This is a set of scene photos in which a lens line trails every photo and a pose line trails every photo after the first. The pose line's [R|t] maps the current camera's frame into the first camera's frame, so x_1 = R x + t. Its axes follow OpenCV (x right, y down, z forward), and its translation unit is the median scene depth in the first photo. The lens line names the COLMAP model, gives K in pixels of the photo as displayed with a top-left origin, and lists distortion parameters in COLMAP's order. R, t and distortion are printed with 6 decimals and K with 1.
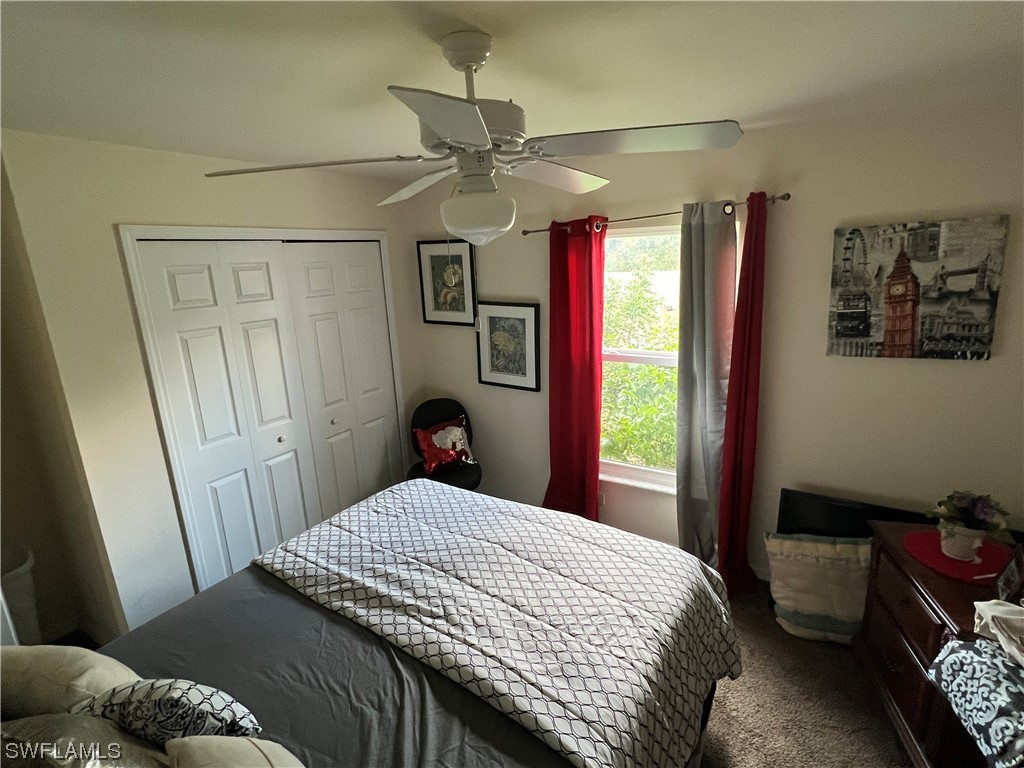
lens RADIAL K [[504.9, 0, 507.6], [0, 504.9, 383.2], [0, 0, 1]] dist [-0.001610, -0.000705]
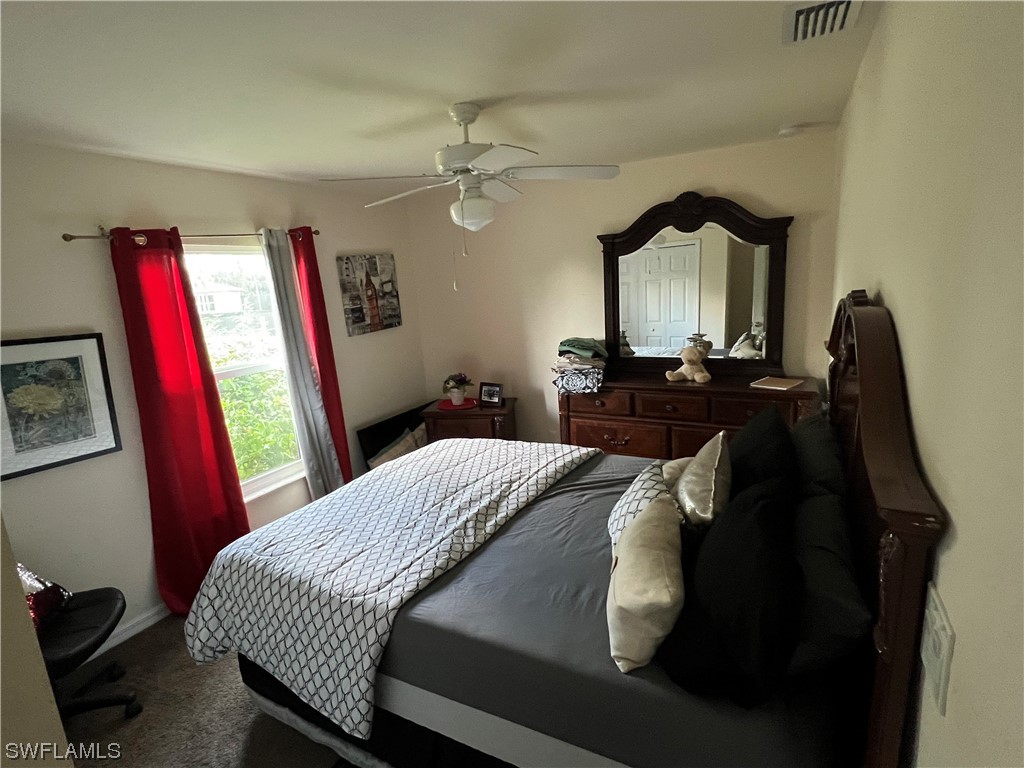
lens RADIAL K [[504.9, 0, 507.6], [0, 504.9, 383.2], [0, 0, 1]] dist [-0.001610, -0.000705]
pose [[-0.044726, -0.158690, 0.986315, -1.081211], [0.313984, 0.935038, 0.164678, -0.029728], [-0.948374, 0.317053, 0.008005, 0.658071]]
